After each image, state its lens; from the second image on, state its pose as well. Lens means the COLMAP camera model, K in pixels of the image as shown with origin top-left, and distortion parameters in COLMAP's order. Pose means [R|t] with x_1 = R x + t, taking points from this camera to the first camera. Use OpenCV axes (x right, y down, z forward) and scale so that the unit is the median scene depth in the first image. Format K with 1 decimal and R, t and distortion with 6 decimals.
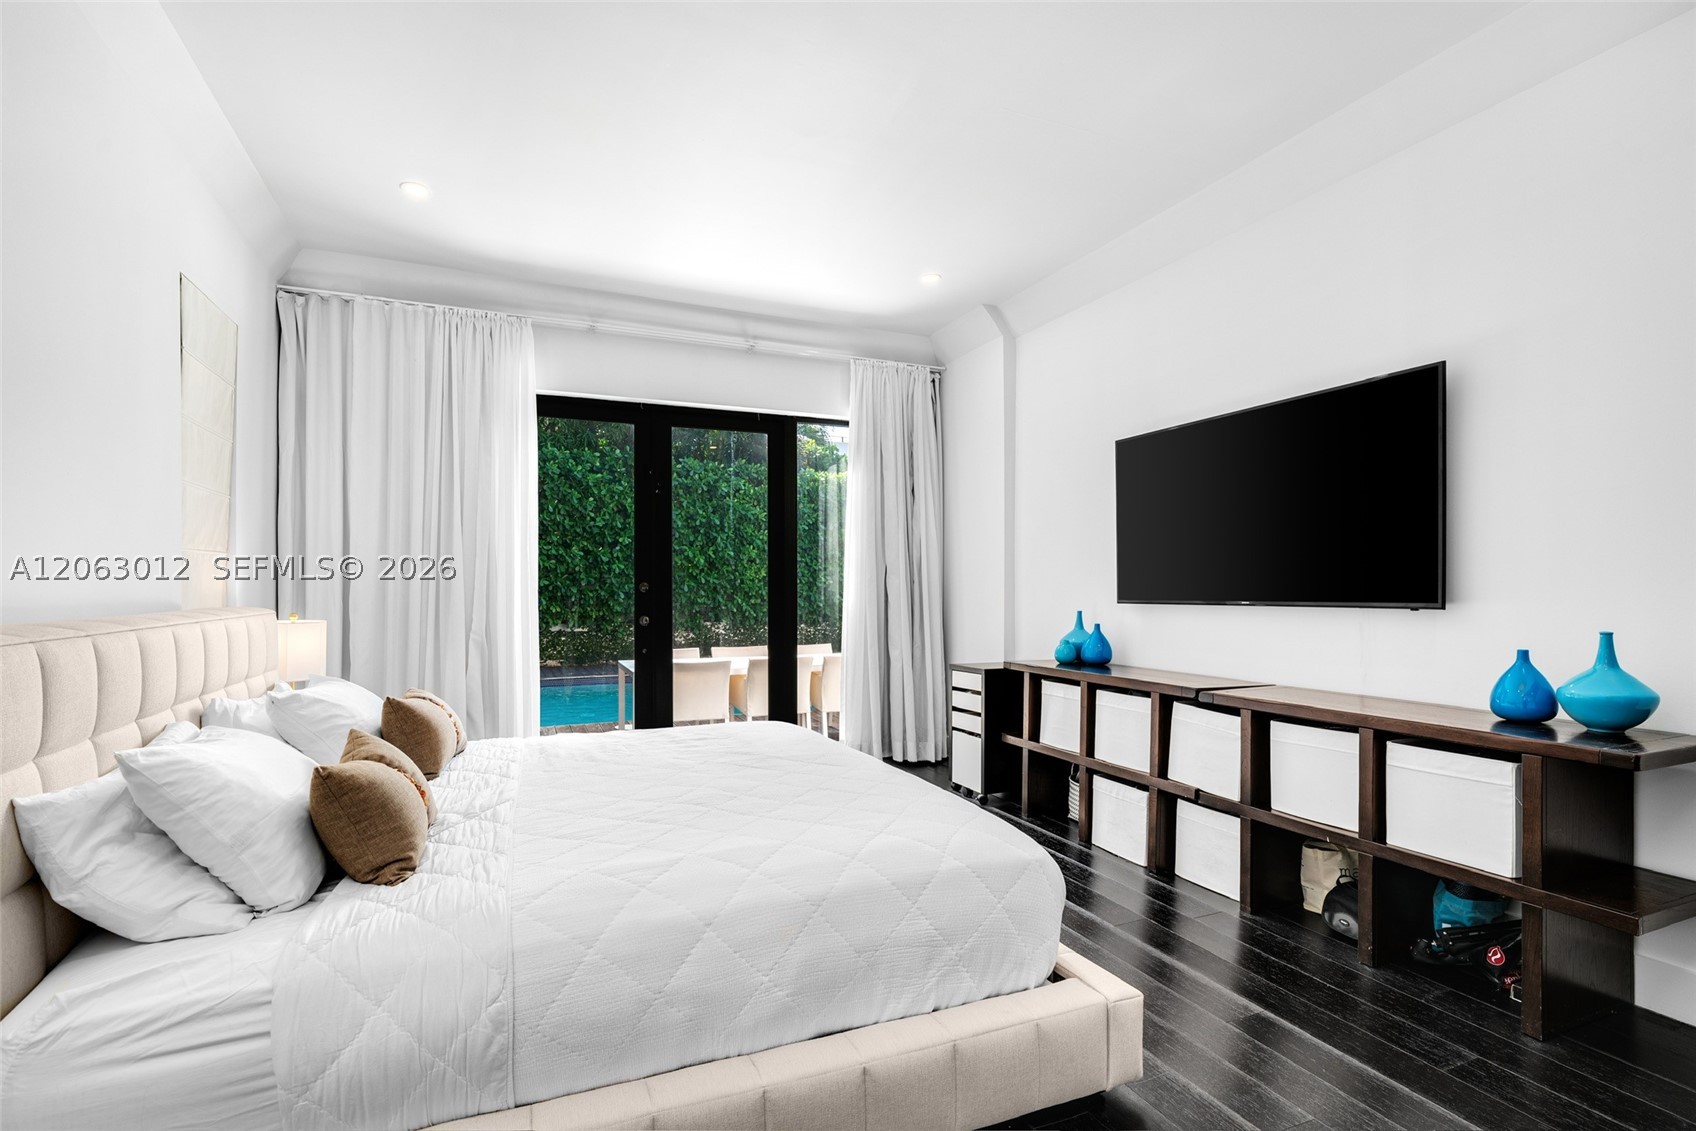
lens RADIAL K [[743.2, 0, 788.9], [0, 743.2, 583.1], [0, 0, 1]] dist [-0.000654, -0.000064]
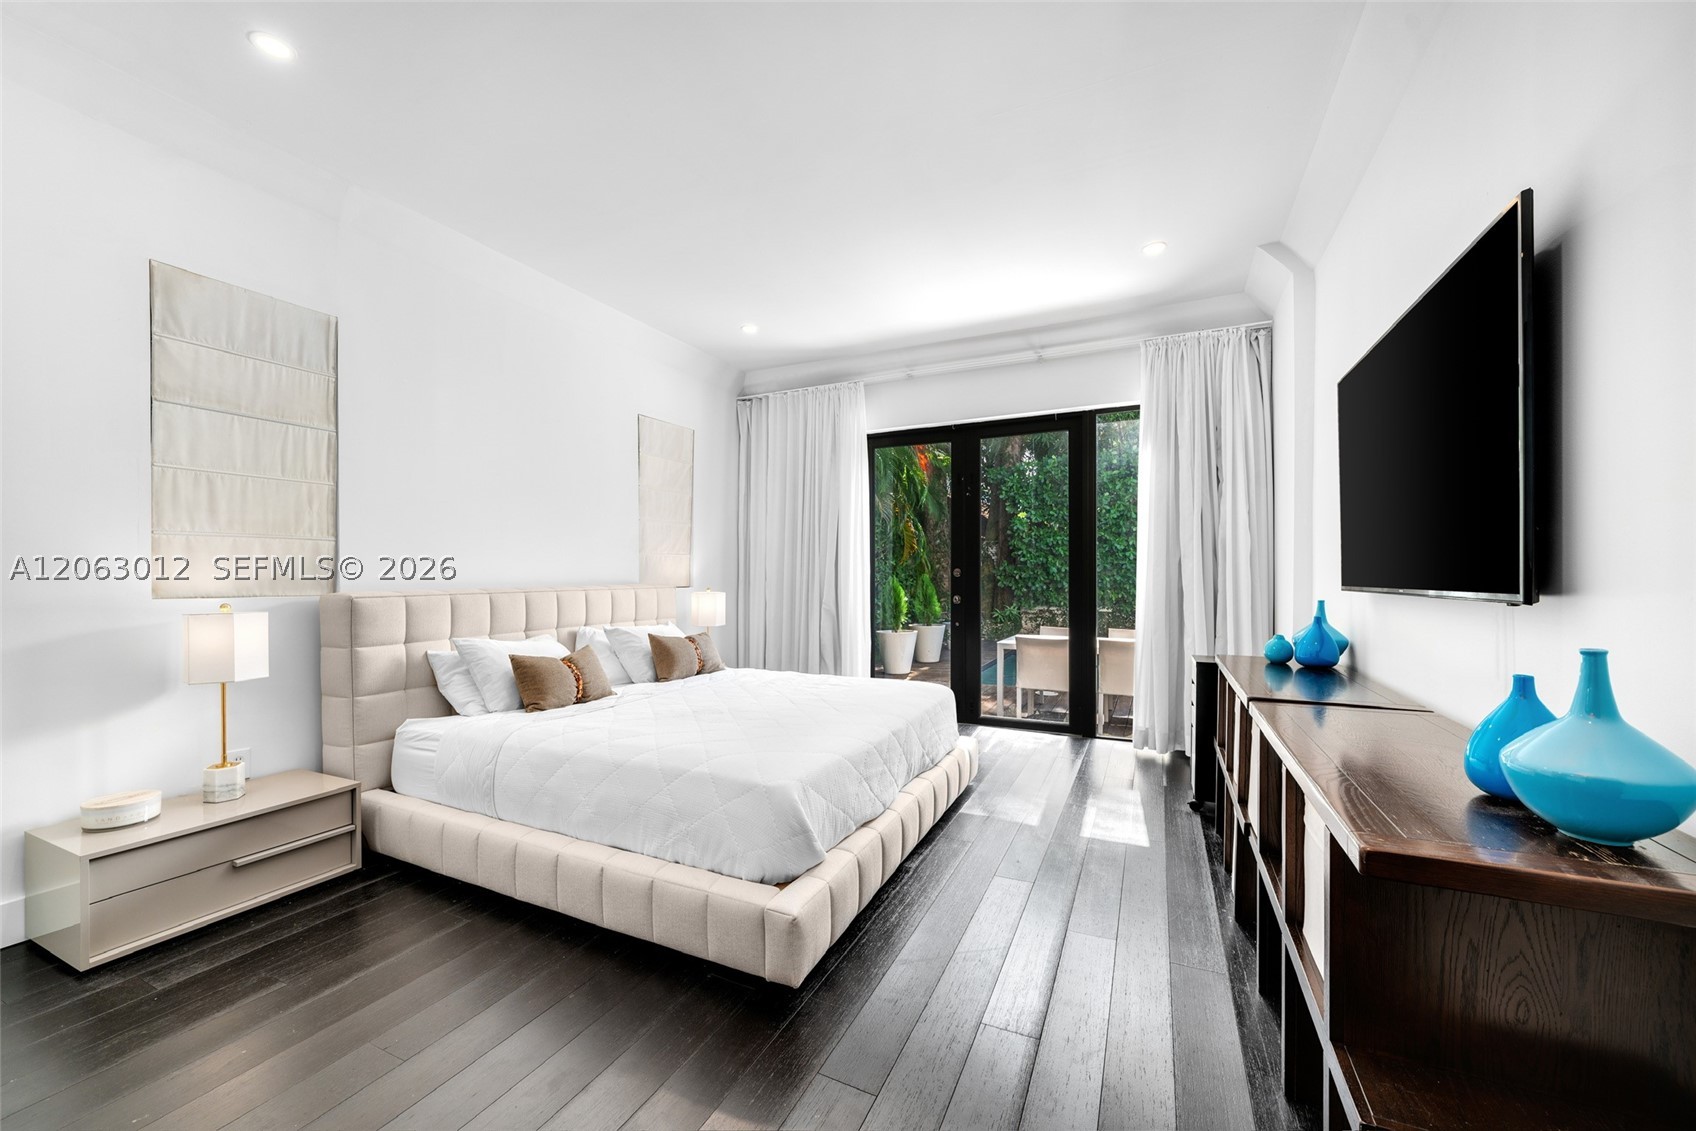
lens RADIAL K [[645.1, 0, 848.0], [0, 645.1, 565.5], [0, 0, 1]] dist [-0.000708, -0.000077]
pose [[0.688932, -0.011661, -0.724732, 0.530330], [0.007528, 0.999932, -0.008933, 0.002587], [0.724787, 0.000699, 0.688973, 0.146852]]
